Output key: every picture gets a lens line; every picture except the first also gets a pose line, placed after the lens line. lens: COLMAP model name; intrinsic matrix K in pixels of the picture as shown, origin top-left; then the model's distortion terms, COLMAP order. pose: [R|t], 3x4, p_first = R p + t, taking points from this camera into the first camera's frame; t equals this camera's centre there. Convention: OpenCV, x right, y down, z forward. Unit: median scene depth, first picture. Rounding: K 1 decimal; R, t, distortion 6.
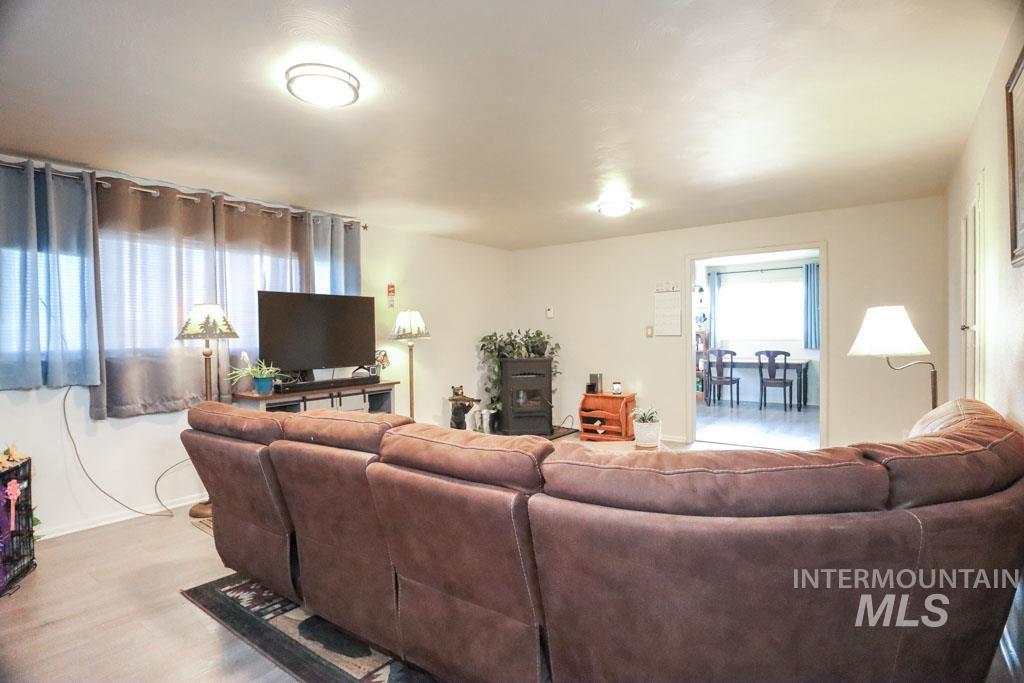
lens RADIAL K [[519.0, 0, 512.7], [0, 519.0, 339.8], [0, 0, 1]] dist [-0.020729, 0.008253]
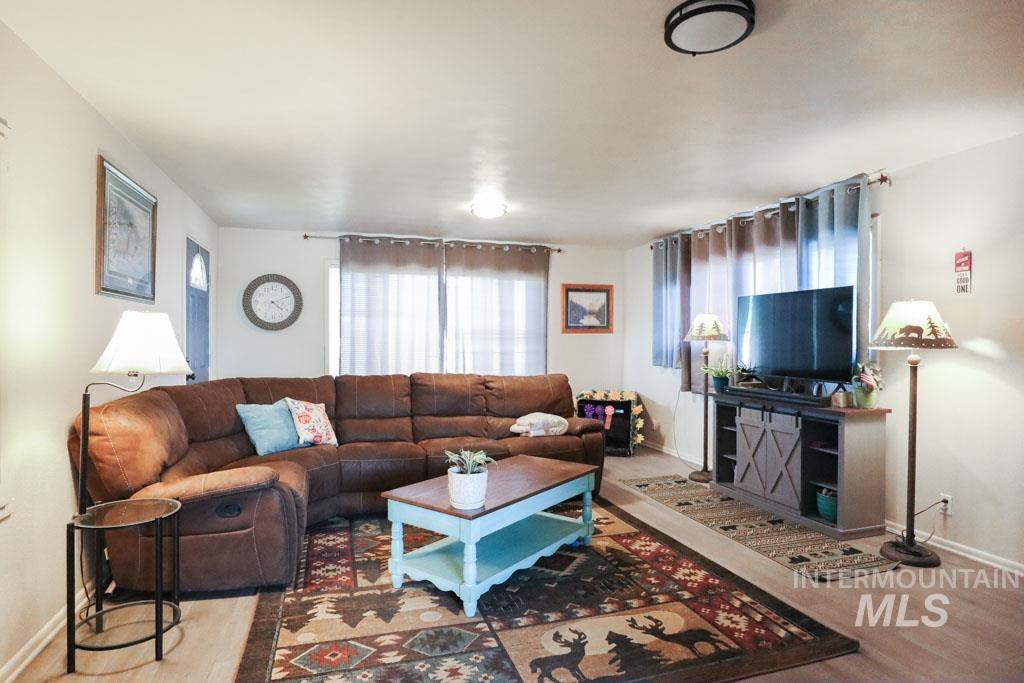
lens RADIAL K [[569.6, 0, 513.4], [0, 569.6, 337.9], [0, 0, 1]] dist [-0.008948, -0.000463]
pose [[-0.583585, 0.015400, -0.811906, 0.653696], [-0.004418, 0.999745, 0.022138, -0.029967], [0.812040, 0.016506, -0.583368, 1.159739]]
